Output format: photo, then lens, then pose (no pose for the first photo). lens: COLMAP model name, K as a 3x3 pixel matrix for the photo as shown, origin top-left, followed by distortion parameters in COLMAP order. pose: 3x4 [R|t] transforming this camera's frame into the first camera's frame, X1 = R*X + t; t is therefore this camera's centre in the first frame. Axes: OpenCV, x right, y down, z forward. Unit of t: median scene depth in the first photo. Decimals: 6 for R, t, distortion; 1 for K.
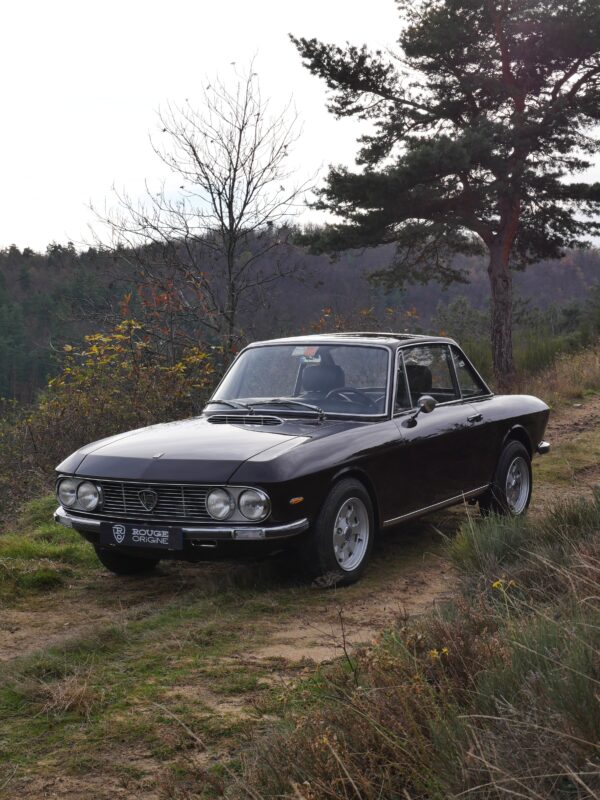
lens RADIAL K [[1249.9, 0, 300.0], [0, 1249.9, 400.0], [0, 0, 1]] dist [0.008413, 0.135403]
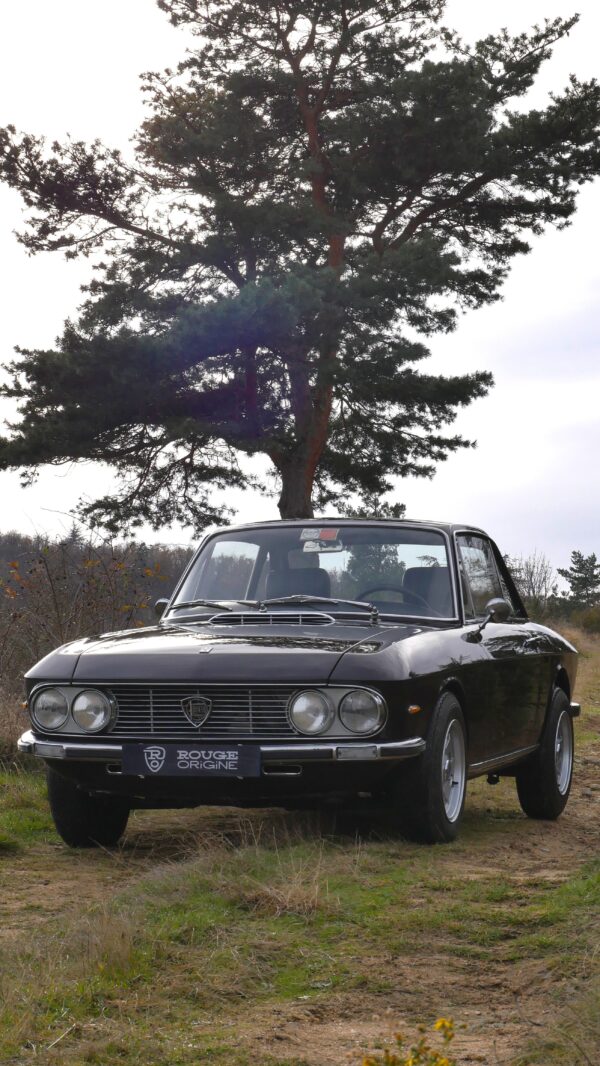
lens RADIAL K [[2171.5, 0, 300.0], [0, 2171.5, 533.0], [0, 0, 1]] dist [-0.048849, -0.224684]
pose [[0.973572, 0.032233, 0.226094, -0.085380], [-0.007725, 0.994071, -0.108455, 0.027896], [-0.228249, 0.103843, 0.968049, -0.050580]]
